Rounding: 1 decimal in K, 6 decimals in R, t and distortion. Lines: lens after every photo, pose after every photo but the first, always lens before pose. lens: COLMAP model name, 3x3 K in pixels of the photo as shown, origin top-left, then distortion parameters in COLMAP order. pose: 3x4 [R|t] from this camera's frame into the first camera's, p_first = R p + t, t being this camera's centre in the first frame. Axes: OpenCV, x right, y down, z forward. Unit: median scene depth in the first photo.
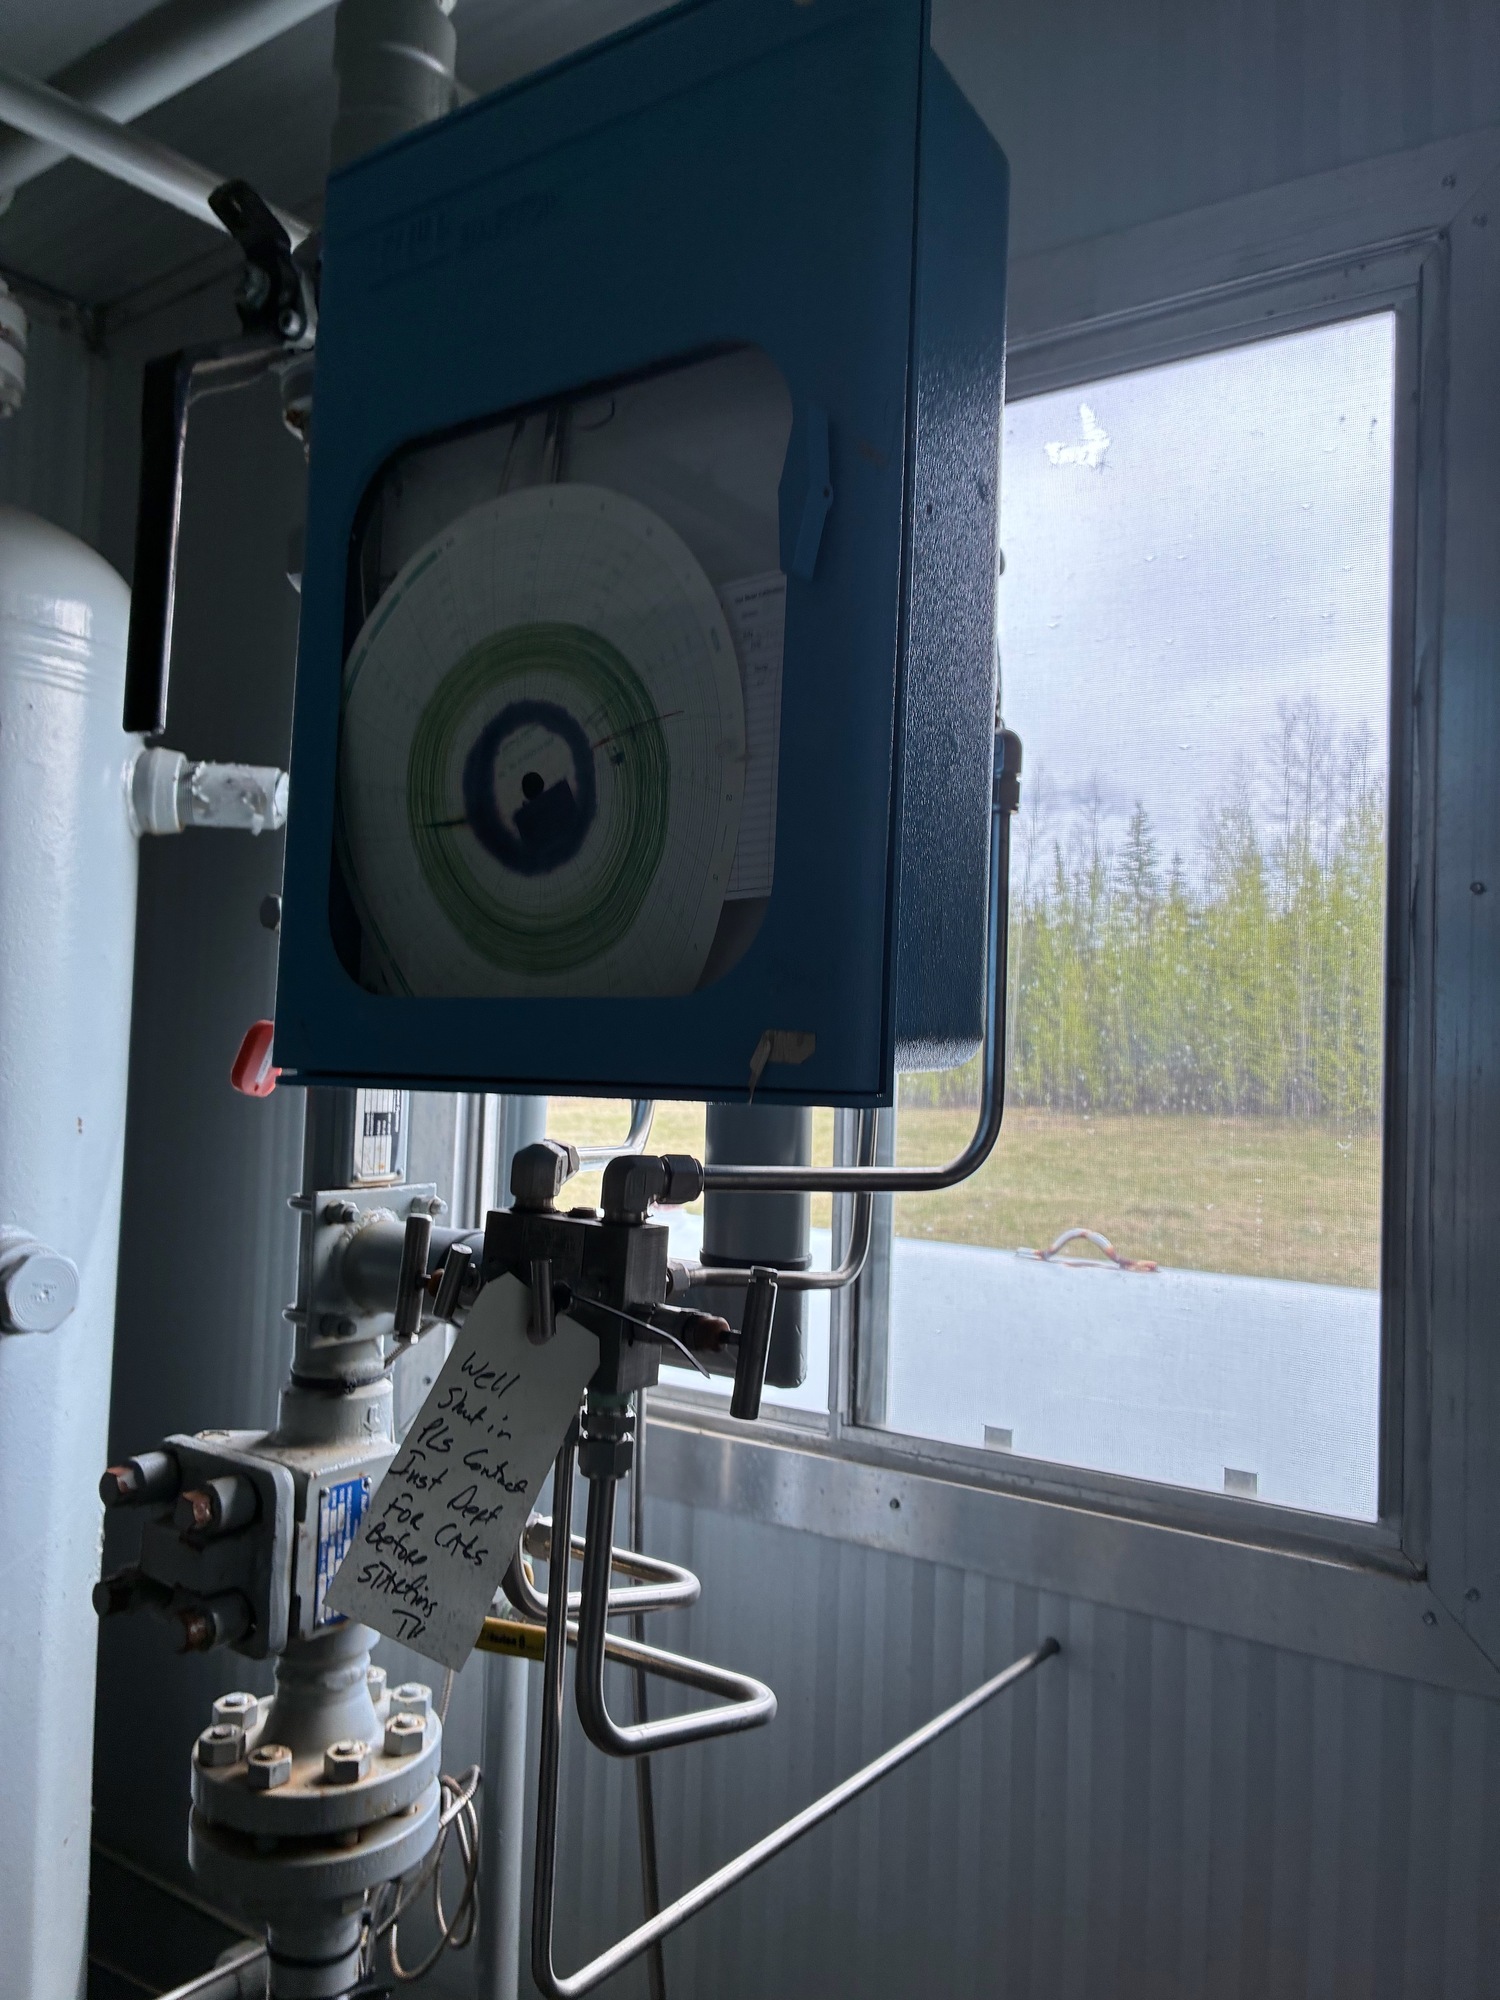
lens RADIAL K [[1523.6, 0, 762.1], [0, 1523.6, 978.6], [0, 0, 1]] dist [0.042687, -0.046840]
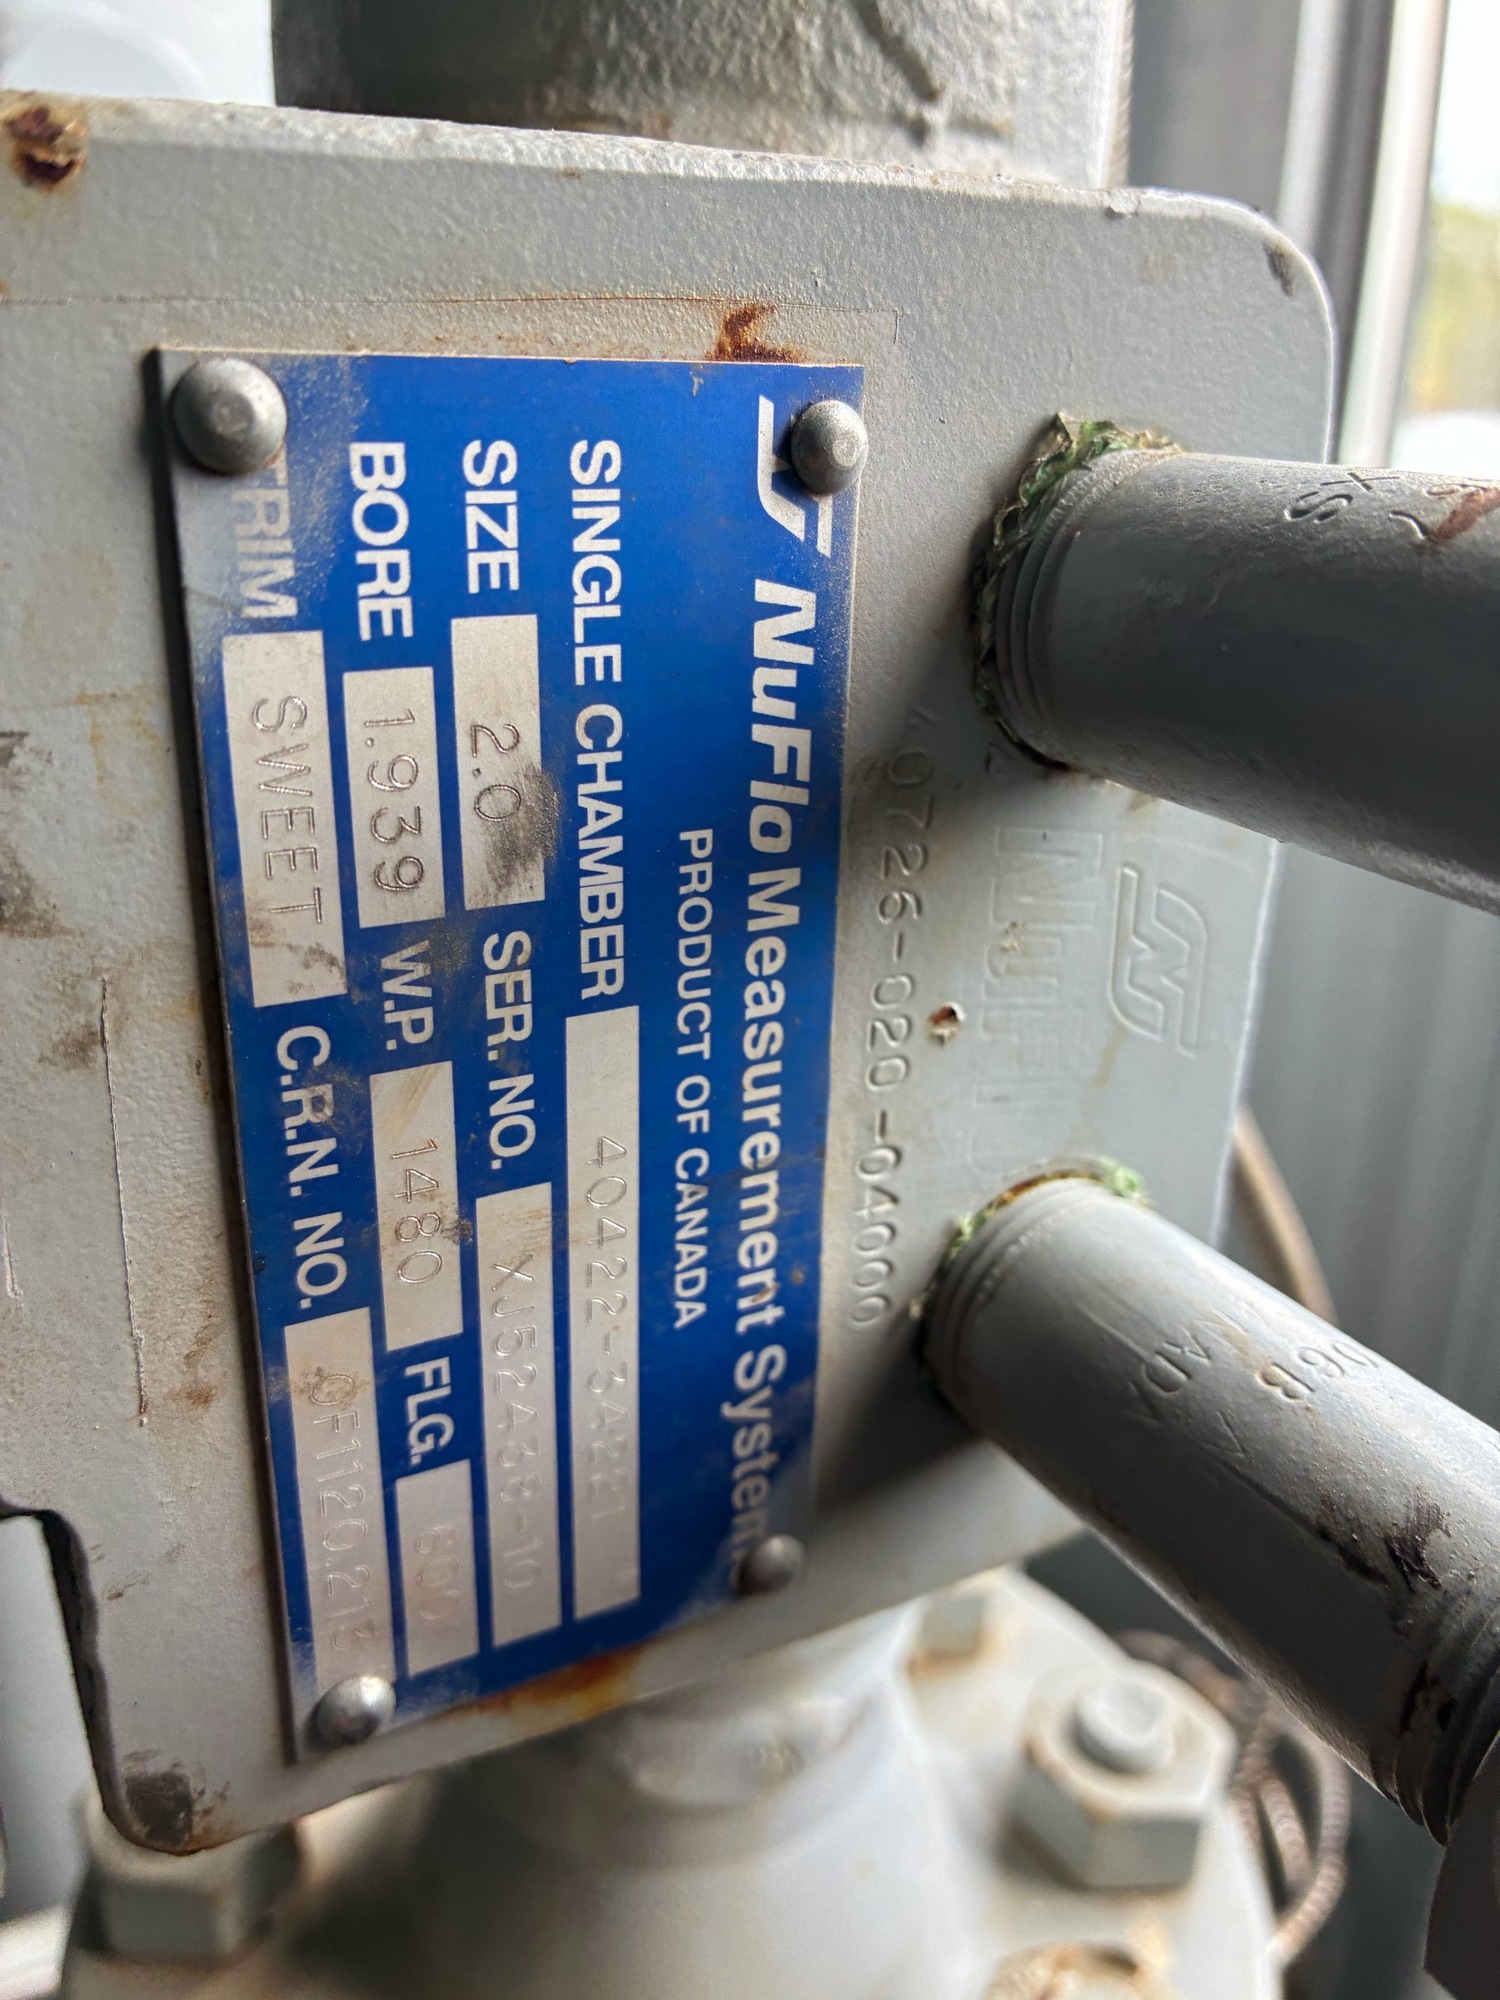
lens RADIAL K [[1609.5, 0, 747.0], [0, 1609.5, 995.6], [0, 0, 1]] dist [0.004686, -0.001147]
pose [[0.898095, 0.145695, -0.414968, -0.217892], [0.023055, 0.926640, 0.375241, 0.323791], [0.439197, -0.346569, 0.828852, 0.910544]]
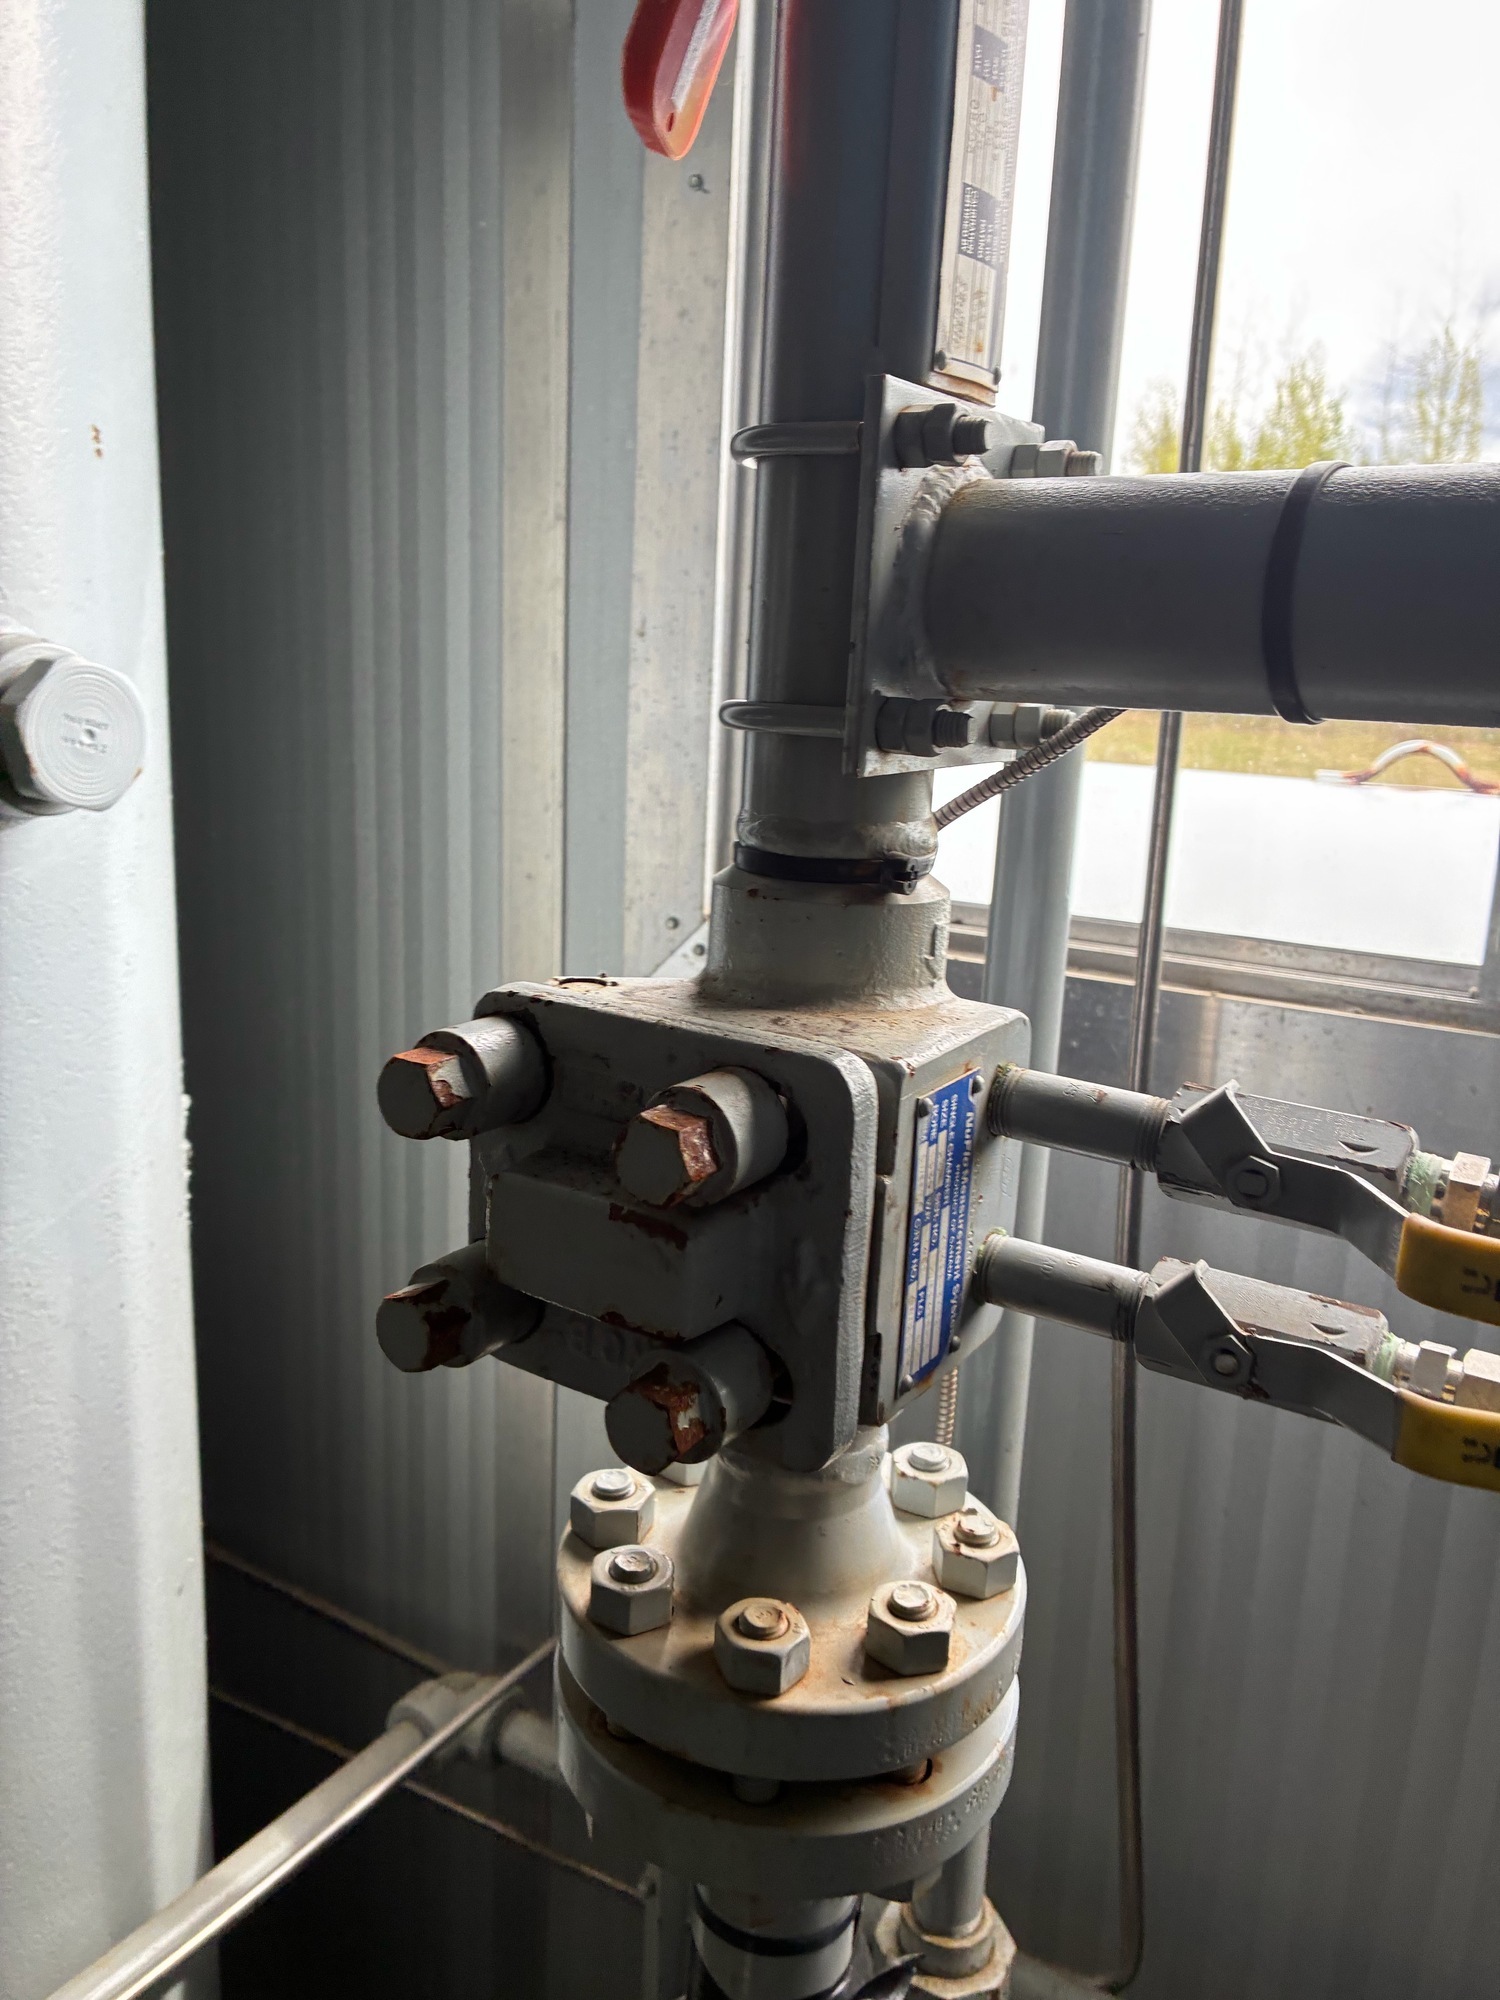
lens RADIAL K [[1523.6, 0, 701.5], [0, 1523.6, 998.7], [0, 0, 1]] dist [0.042687, -0.046840]
pose [[0.999361, -0.000281, 0.035755, -0.352276], [-0.009443, 0.962397, 0.271483, 0.187787], [-0.034487, -0.271647, 0.961779, 0.590131]]
